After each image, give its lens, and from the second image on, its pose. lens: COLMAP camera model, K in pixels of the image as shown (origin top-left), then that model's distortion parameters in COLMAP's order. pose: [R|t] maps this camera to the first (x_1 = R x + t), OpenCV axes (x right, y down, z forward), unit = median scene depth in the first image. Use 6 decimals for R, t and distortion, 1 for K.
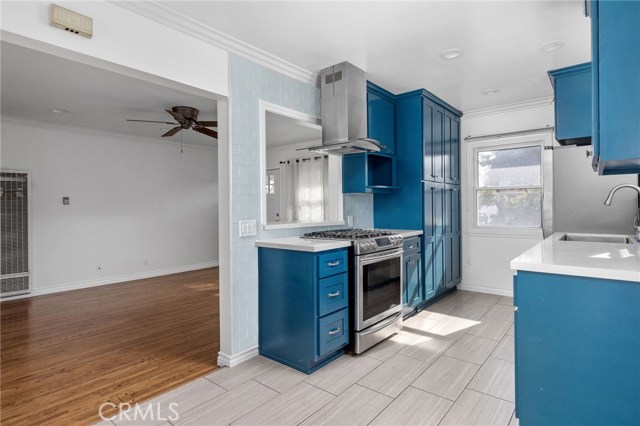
lens RADIAL K [[335.3, 0, 319.5], [0, 335.3, 214.0], [0, 0, 1]] dist [-0.000001, 0.000526]
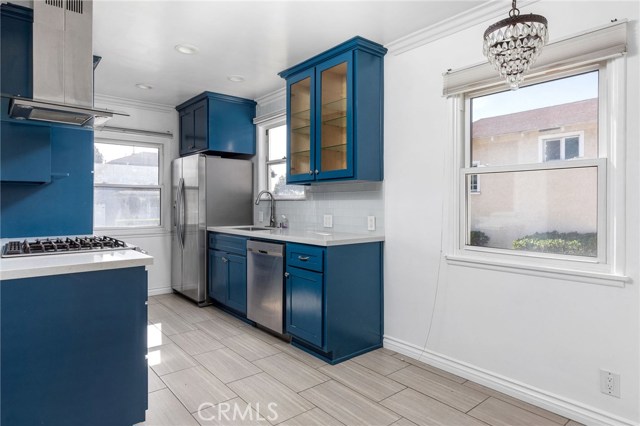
lens RADIAL K [[378.6, 0, 316.9], [0, 378.6, 213.6], [0, 0, 1]] dist [-0.005198, 0.000868]
pose [[0.174629, -0.013199, 0.984546, -0.498869], [0.018643, 0.999775, 0.010097, 0.000693], [-0.984458, 0.016592, 0.174836, 0.339472]]
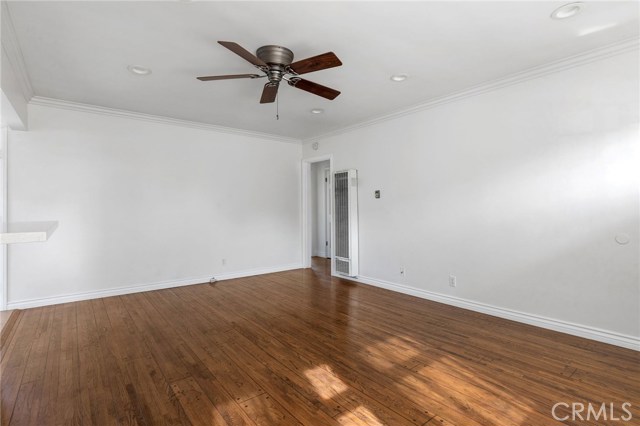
lens RADIAL K [[318.5, 0, 324.6], [0, 318.5, 209.8], [0, 0, 1]] dist [-0.000147, 0.000220]
pose [[-0.195330, 0.015770, -0.980611, 0.260541], [-0.012265, 0.999753, 0.018520, -0.014213], [0.980661, 0.015645, -0.195088, 1.519145]]
